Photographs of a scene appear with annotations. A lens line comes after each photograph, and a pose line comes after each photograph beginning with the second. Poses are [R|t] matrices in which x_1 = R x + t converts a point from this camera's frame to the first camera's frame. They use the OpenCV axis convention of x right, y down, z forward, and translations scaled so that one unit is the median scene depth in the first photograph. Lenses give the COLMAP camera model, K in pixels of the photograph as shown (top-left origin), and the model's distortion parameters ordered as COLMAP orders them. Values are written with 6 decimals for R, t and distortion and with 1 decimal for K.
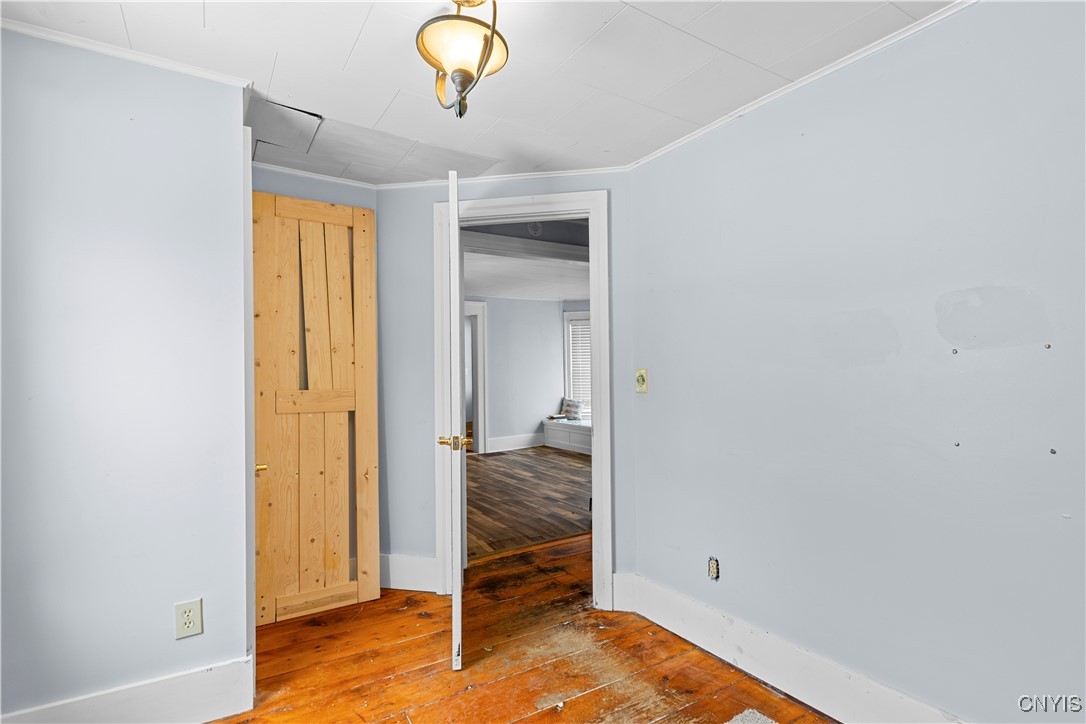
lens RADIAL K [[506.5, 0, 541.7], [0, 506.5, 365.3], [0, 0, 1]] dist [0.005760, 0.000646]
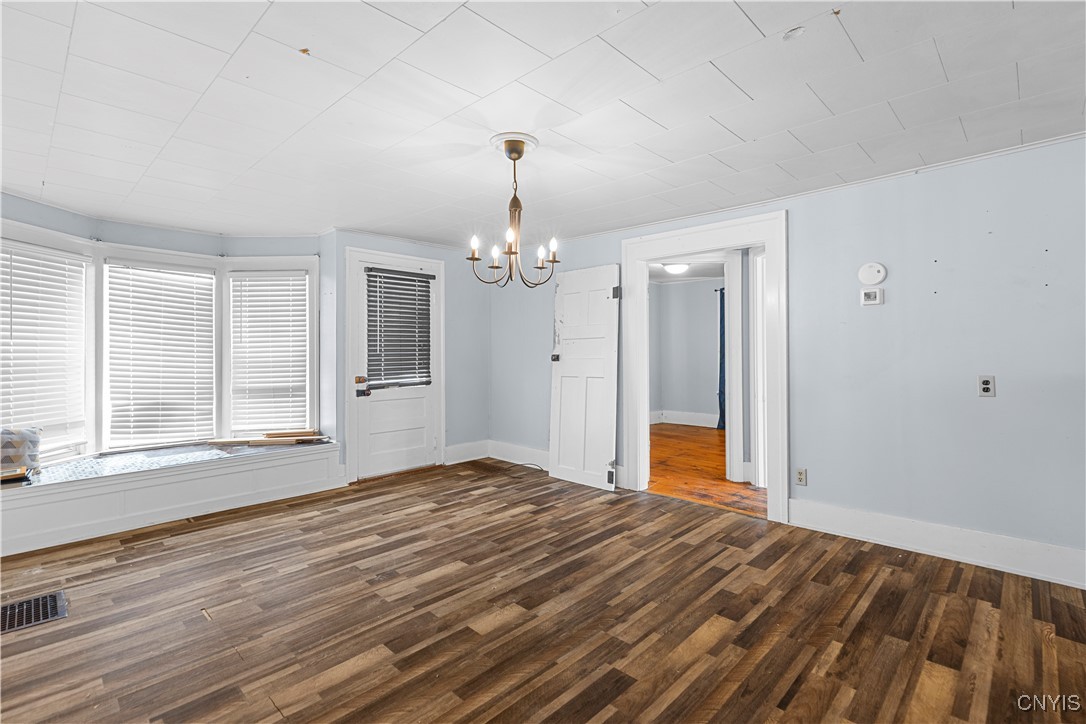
lens RADIAL K [[506.5, 0, 544.5], [0, 506.5, 354.0], [0, 0, 1]] dist [0.005760, 0.000646]
pose [[-0.211791, -0.000626, 0.977315, -0.825468], [0.001606, 0.999998, 0.000988, 0.011017], [-0.977314, 0.001779, -0.211789, 1.229775]]
